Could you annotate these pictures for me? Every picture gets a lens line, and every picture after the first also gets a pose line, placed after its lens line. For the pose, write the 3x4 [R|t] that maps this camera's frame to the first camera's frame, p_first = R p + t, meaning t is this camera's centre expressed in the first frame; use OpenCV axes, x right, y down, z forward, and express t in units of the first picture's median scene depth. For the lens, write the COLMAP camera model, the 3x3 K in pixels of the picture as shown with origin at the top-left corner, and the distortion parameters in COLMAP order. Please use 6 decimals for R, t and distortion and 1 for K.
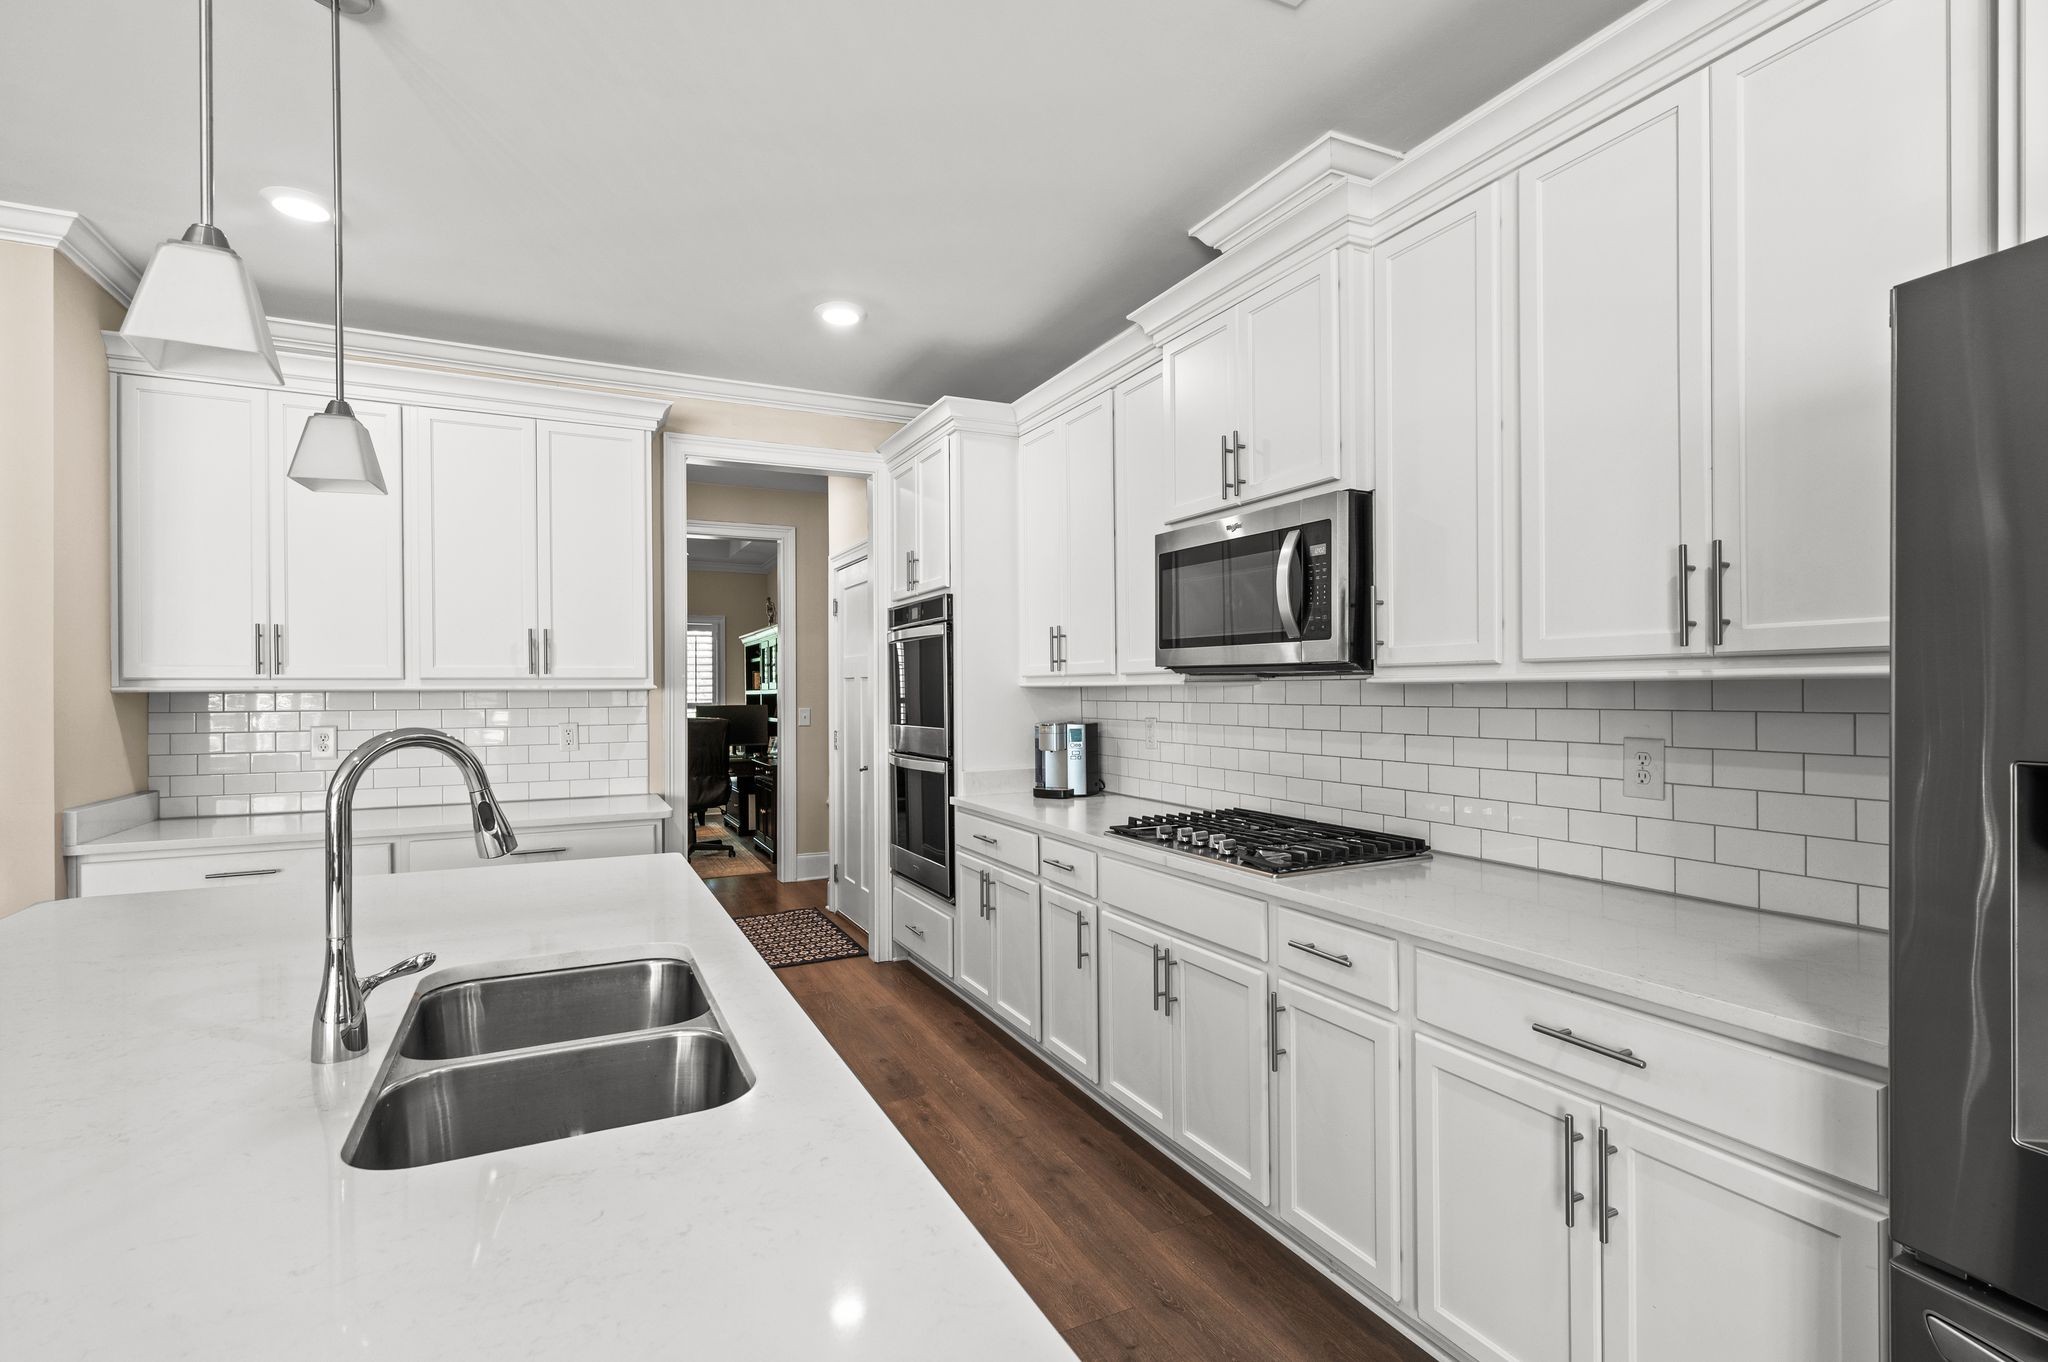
lens RADIAL K [[940.3, 0, 1022.3], [0, 940.3, 691.9], [0, 0, 1]] dist [0.005375, -0.000679]
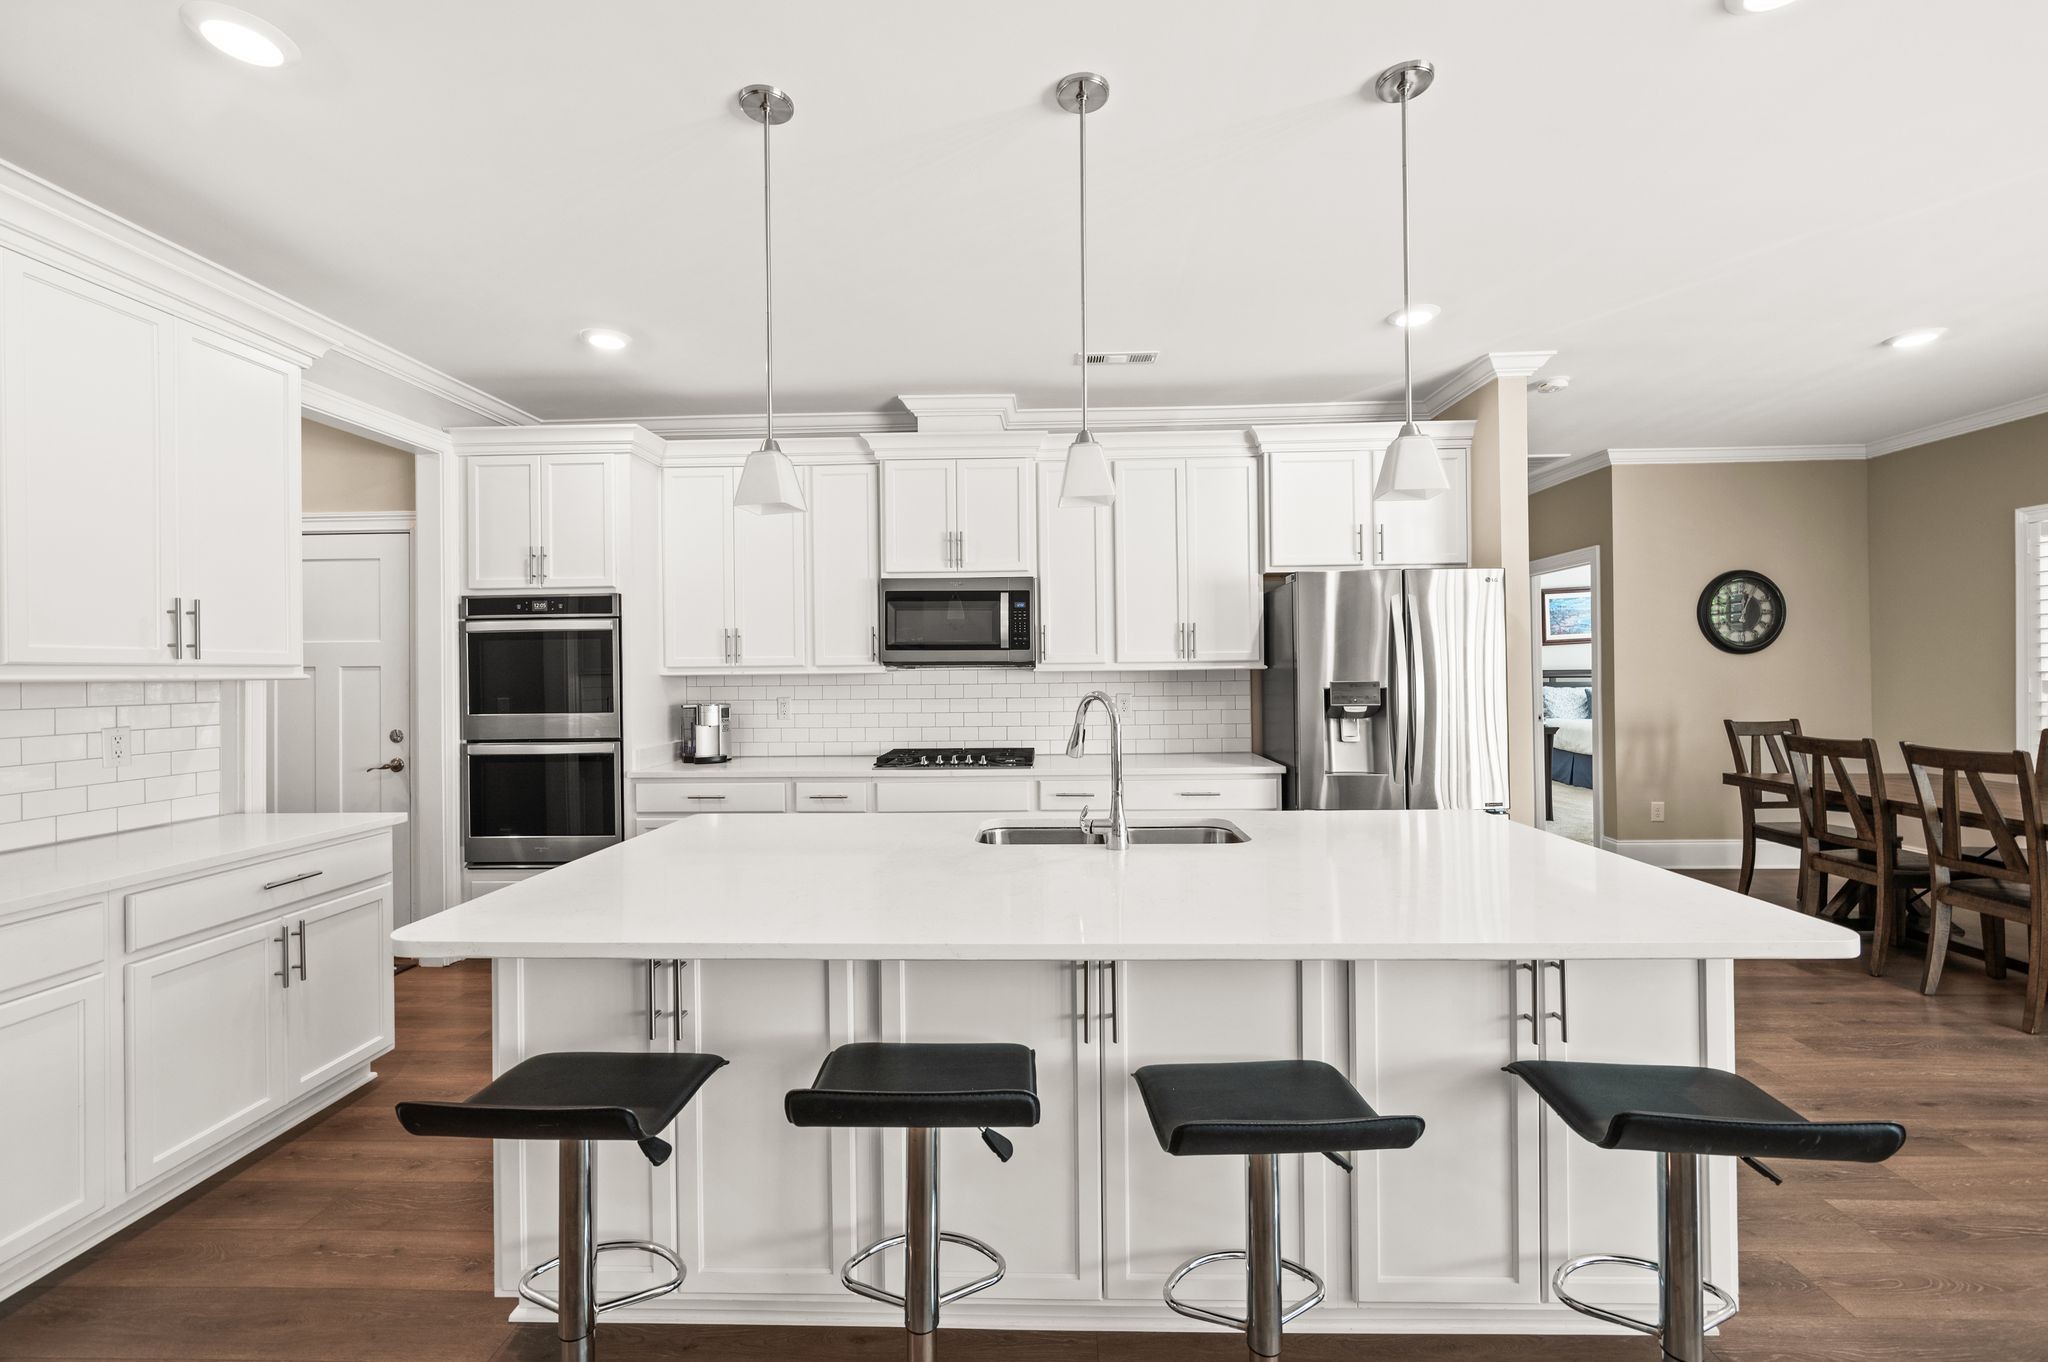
lens RADIAL K [[821.7, 0, 1025.2], [0, 821.7, 672.6], [0, 0, 1]] dist [-0.003166, 0.001605]
pose [[0.473162, 0.002002, 0.880973, -0.824422], [0.010453, 0.999914, -0.007886, 0.004525], [-0.880914, 0.012940, 0.473100, 0.115337]]
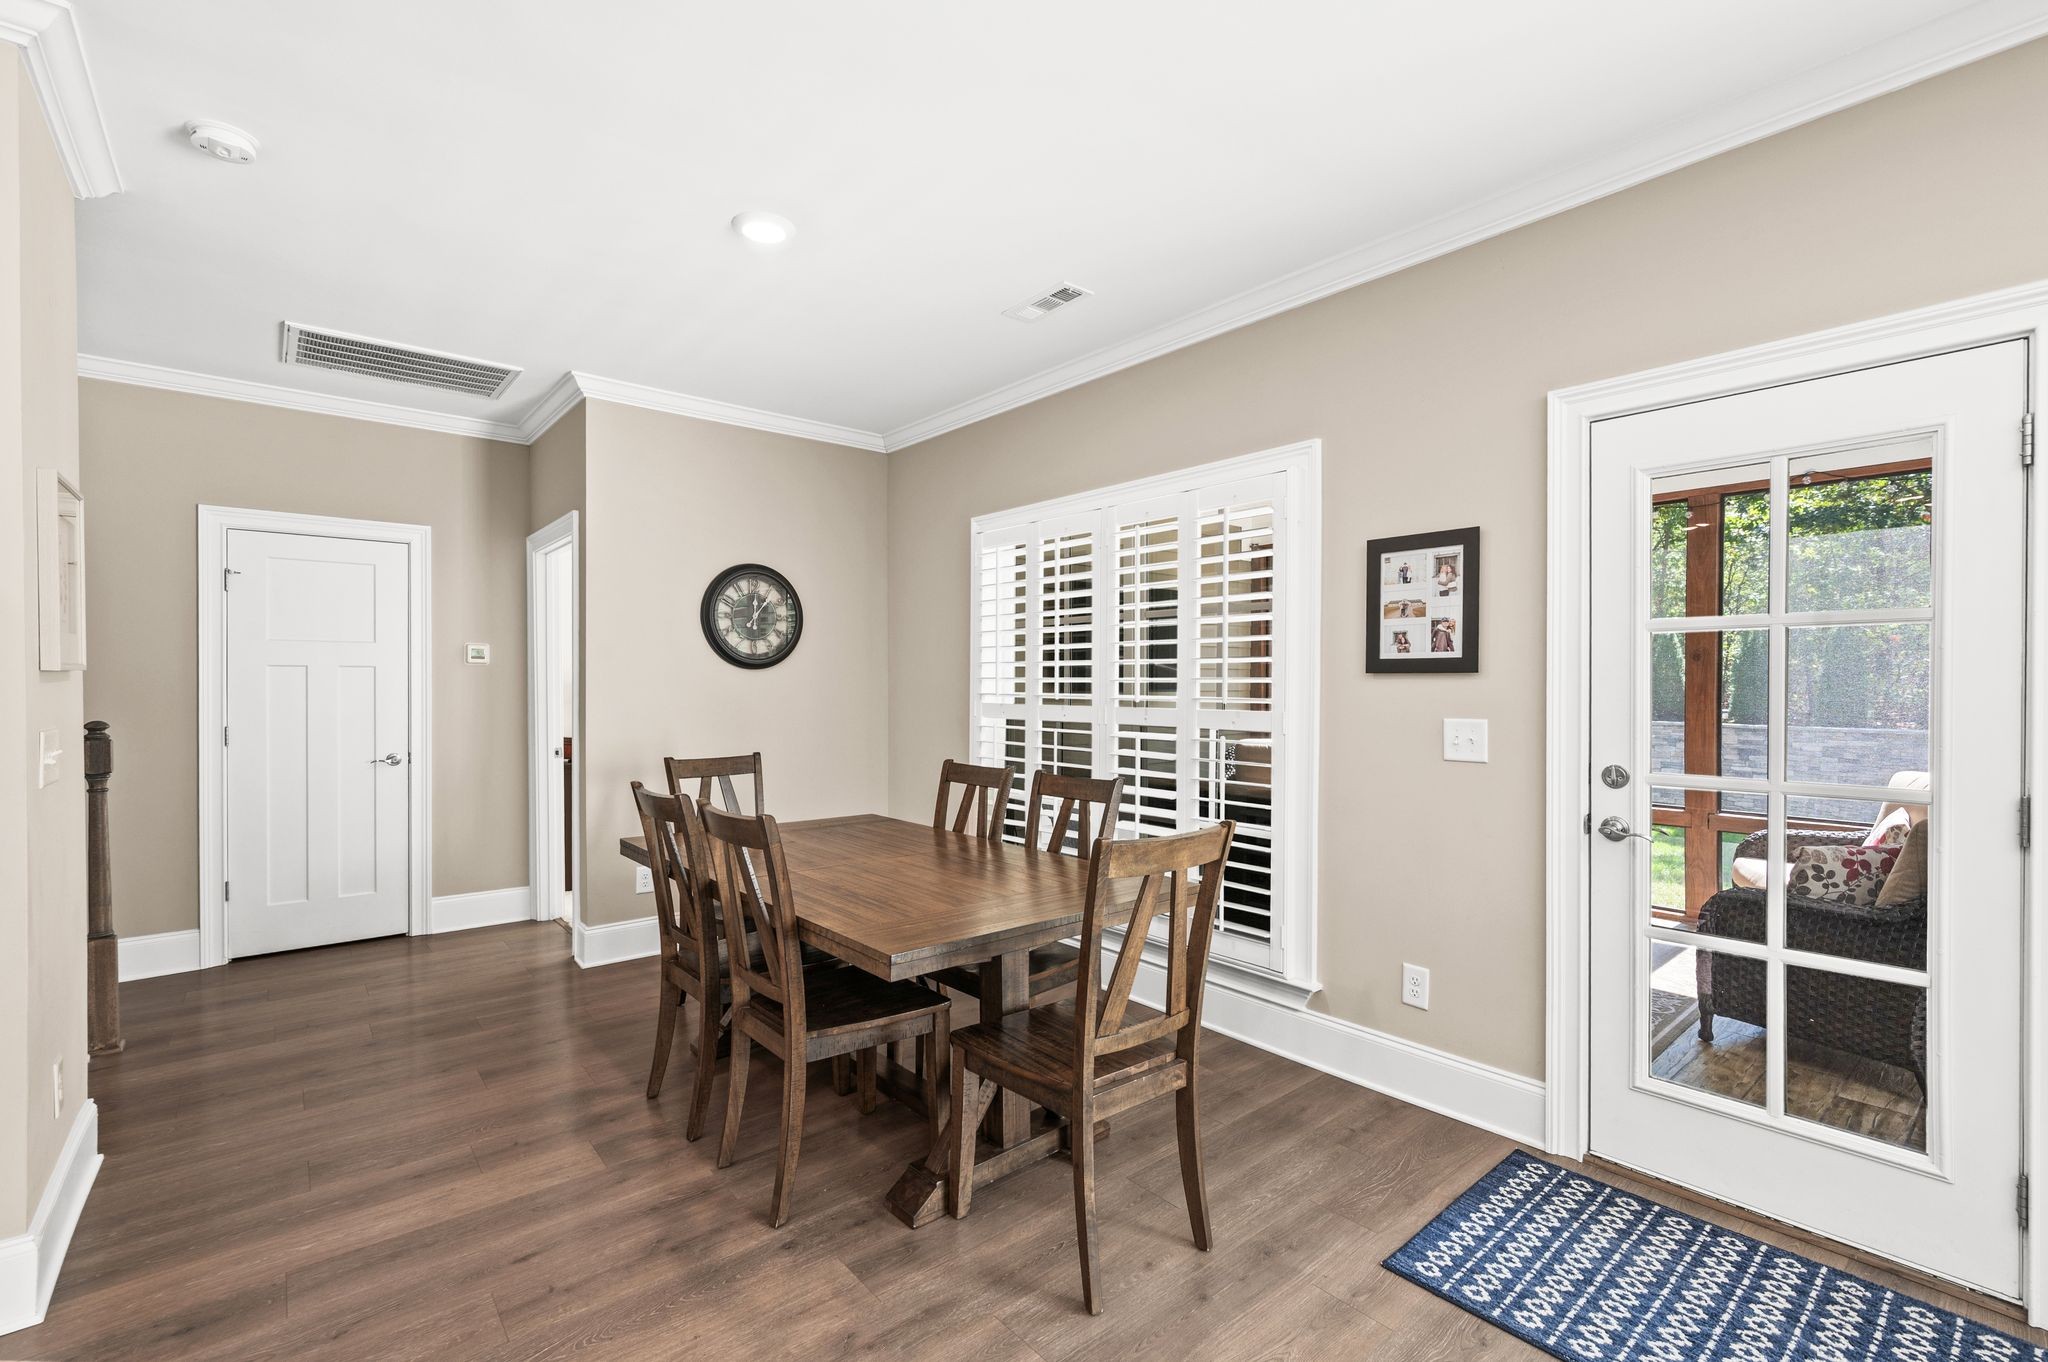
lens RADIAL K [[889.8, 0, 1036.4], [0, 889.8, 694.3], [0, 0, 1]] dist [0.002661, 0.000426]
pose [[-0.241392, -0.004282, 0.970418, -0.220087], [0.001156, 0.999988, 0.004700, 0.003896], [-0.970427, 0.002256, -0.241384, -0.445594]]
